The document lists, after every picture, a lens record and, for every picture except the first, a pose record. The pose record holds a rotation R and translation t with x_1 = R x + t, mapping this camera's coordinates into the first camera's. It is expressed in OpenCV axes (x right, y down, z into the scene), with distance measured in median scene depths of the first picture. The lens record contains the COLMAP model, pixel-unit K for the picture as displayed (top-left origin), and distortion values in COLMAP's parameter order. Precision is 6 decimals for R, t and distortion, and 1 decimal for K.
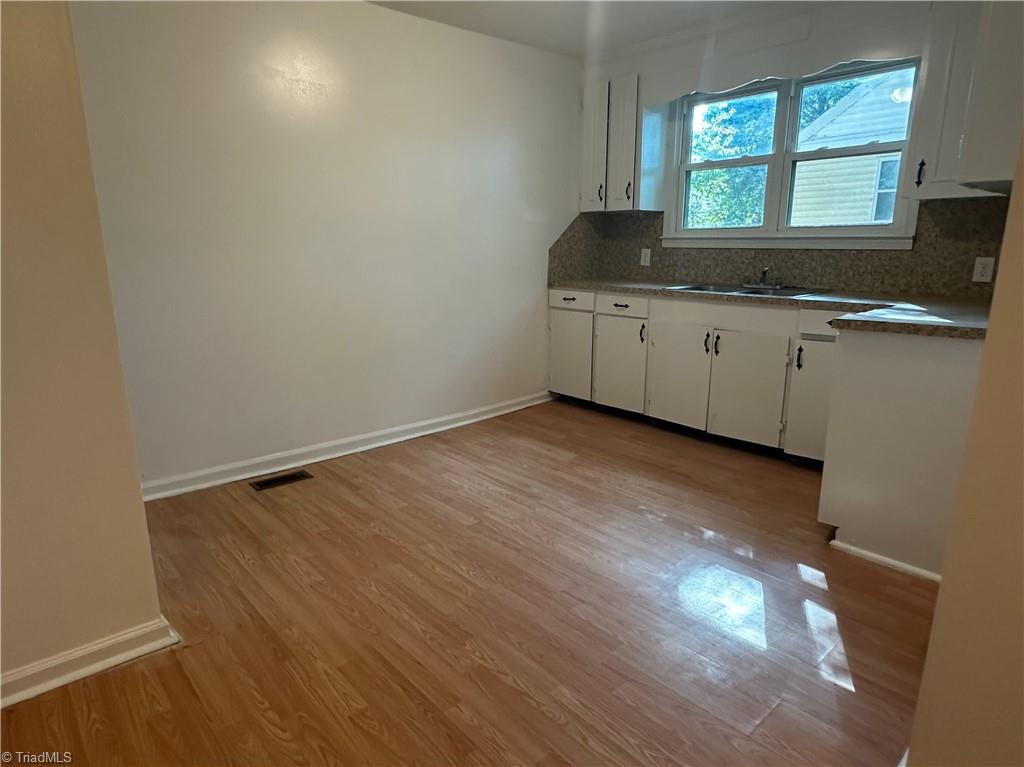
lens RADIAL K [[598.2, 0, 510.5], [0, 598.2, 384.2], [0, 0, 1]] dist [-0.004694, -0.000928]
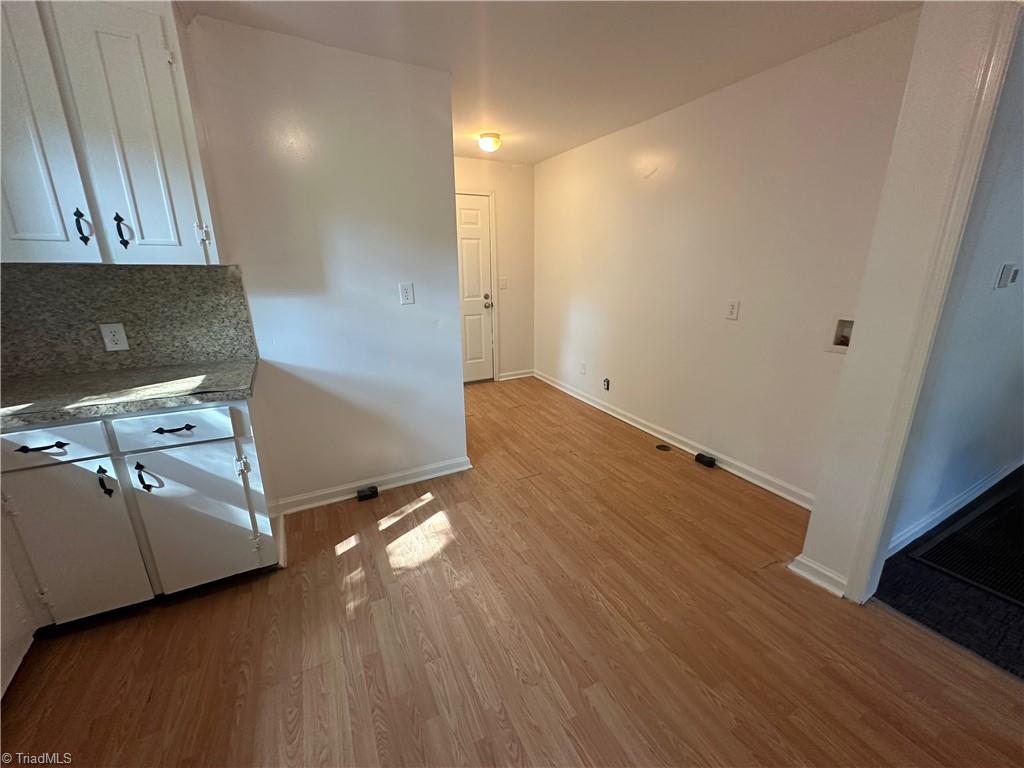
lens RADIAL K [[412.3, 0, 516.0], [0, 412.3, 384.3], [0, 0, 1]] dist [-0.000433, -0.000013]
pose [[-0.967858, -0.070265, 0.241482, -0.083028], [0.054318, 0.879115, 0.473504, -0.440863], [-0.245561, 0.471401, -0.847042, 1.535696]]
